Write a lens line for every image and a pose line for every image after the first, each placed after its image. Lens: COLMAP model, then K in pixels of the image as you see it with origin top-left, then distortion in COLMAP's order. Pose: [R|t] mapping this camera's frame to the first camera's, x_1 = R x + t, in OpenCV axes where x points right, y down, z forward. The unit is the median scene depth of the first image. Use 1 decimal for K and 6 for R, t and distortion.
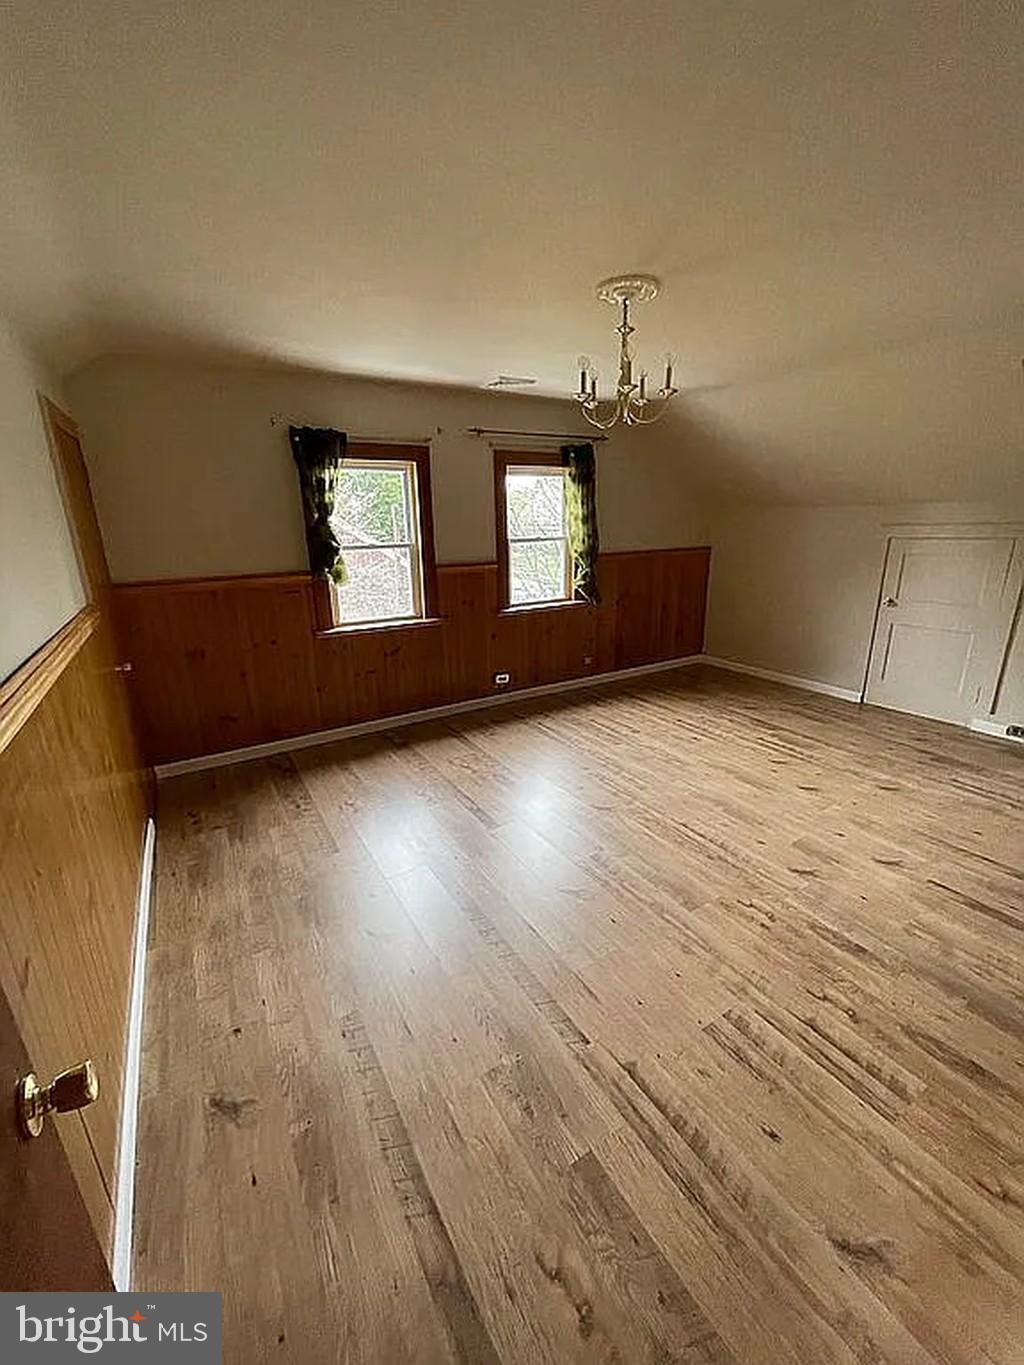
lens RADIAL K [[552.8, 0, 509.2], [0, 552.8, 681.0], [0, 0, 1]] dist [-0.001346, -0.000168]
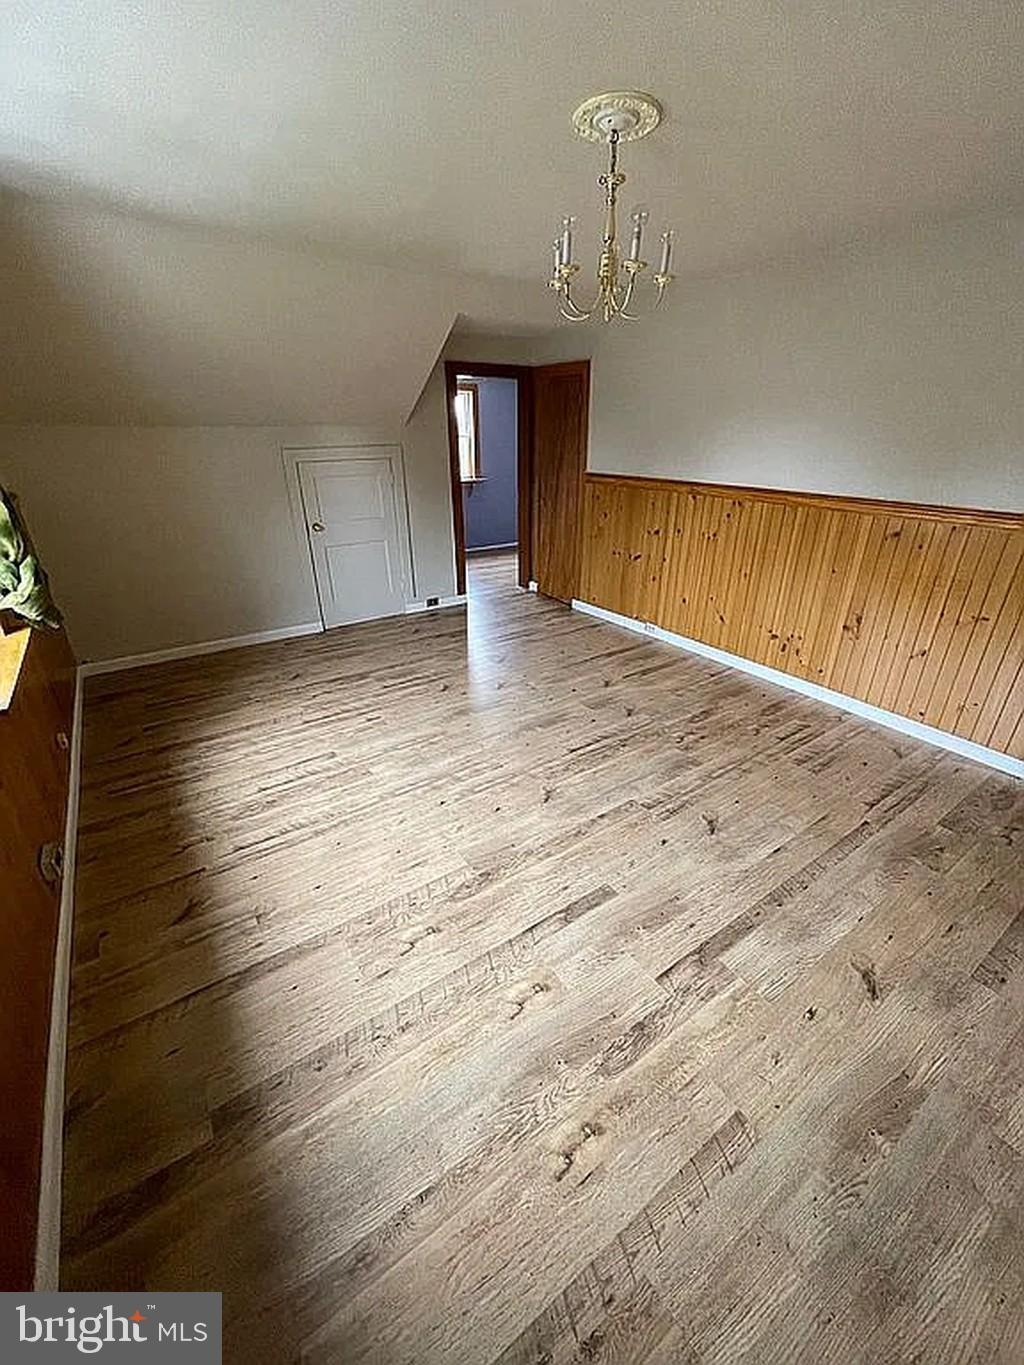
lens RADIAL K [[552.8, 0, 518.3], [0, 552.8, 686.4], [0, 0, 1]] dist [-0.001346, -0.000168]
pose [[-0.070050, -0.407549, 0.910493, -0.410873], [0.281609, 0.867531, 0.409984, -0.215159], [-0.956969, 0.285122, 0.053999, 0.718644]]
